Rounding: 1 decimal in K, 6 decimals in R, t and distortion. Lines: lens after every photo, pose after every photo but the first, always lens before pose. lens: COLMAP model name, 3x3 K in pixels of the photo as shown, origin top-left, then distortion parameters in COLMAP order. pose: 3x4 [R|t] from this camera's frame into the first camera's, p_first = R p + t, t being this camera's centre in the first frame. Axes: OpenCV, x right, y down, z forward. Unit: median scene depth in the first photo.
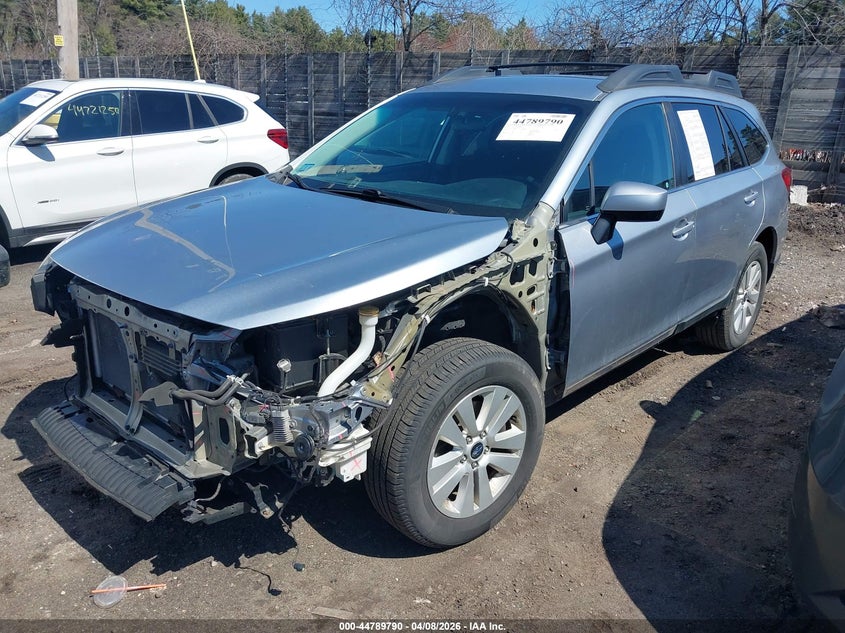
lens RADIAL K [[663.5, 0, 429.0], [0, 663.5, 316.5], [0, 0, 1]] dist [0.005002, 0.005526]
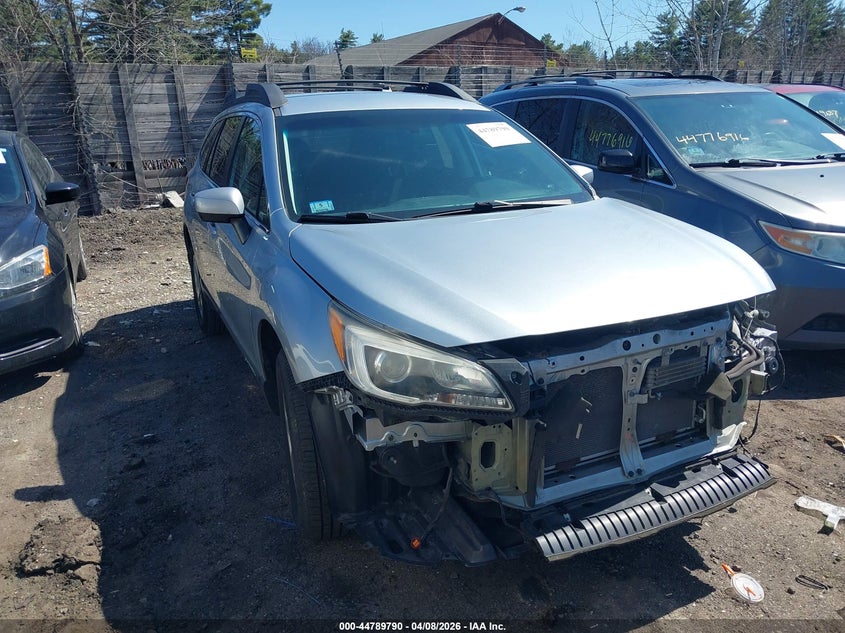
lens RADIAL K [[663.5, 0, 429.0], [0, 663.5, 316.5], [0, 0, 1]] dist [0.005002, 0.005526]
pose [[0.431181, -0.309407, 0.847556, -0.254612], [0.328237, 0.928790, 0.172076, -0.056427], [-0.840442, 0.204004, 0.502035, 0.144270]]
